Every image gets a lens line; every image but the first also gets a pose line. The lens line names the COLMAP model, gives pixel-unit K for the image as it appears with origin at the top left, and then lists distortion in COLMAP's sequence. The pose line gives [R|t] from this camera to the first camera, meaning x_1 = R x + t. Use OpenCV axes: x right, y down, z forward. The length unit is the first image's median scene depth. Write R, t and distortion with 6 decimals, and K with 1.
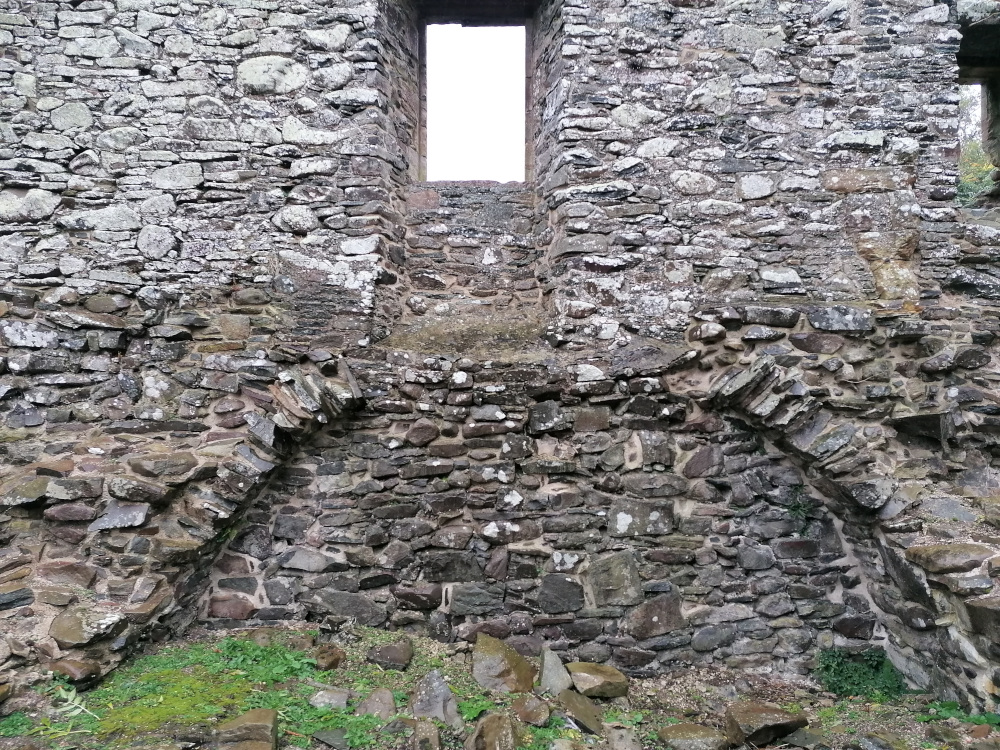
lens RADIAL K [[732.7, 0, 499.0], [0, 732.7, 378.9], [0, 0, 1]] dist [0.025832, -0.033446]
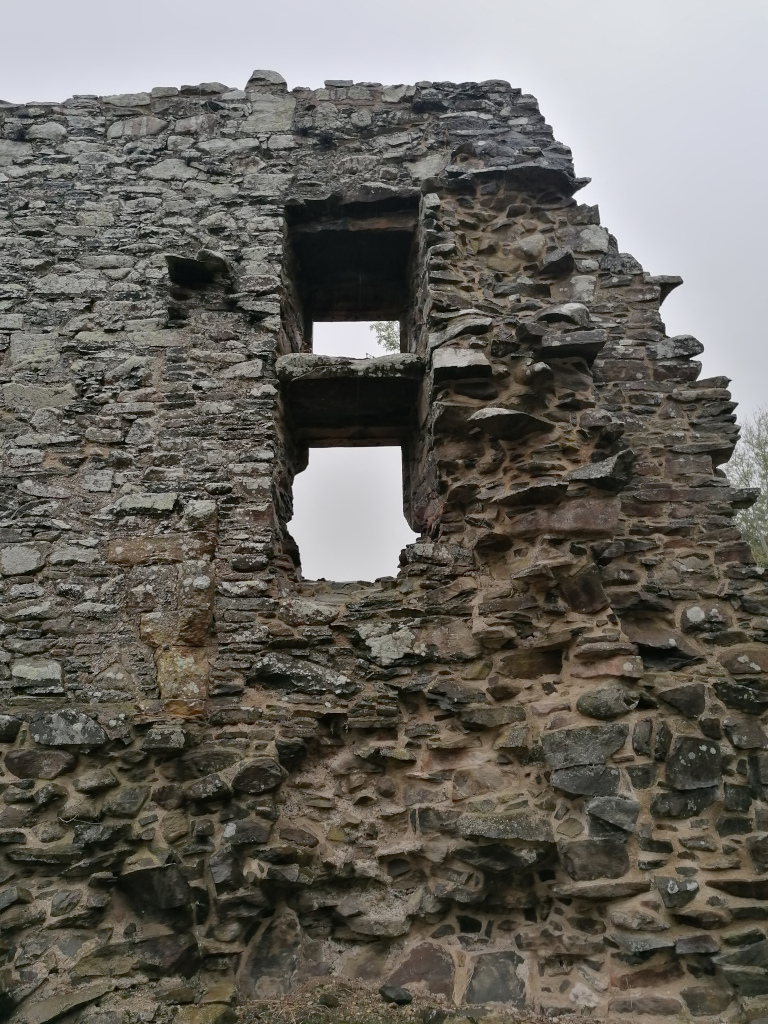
lens RADIAL K [[750.3, 0, 385.0], [0, 750.3, 505.6], [0, 0, 1]] dist [0.025832, -0.033446]
pose [[0.999624, -0.020121, 0.018606, 0.740232], [0.025158, 0.942982, -0.331892, -0.031760], [-0.010867, 0.332235, 0.943134, 0.190442]]
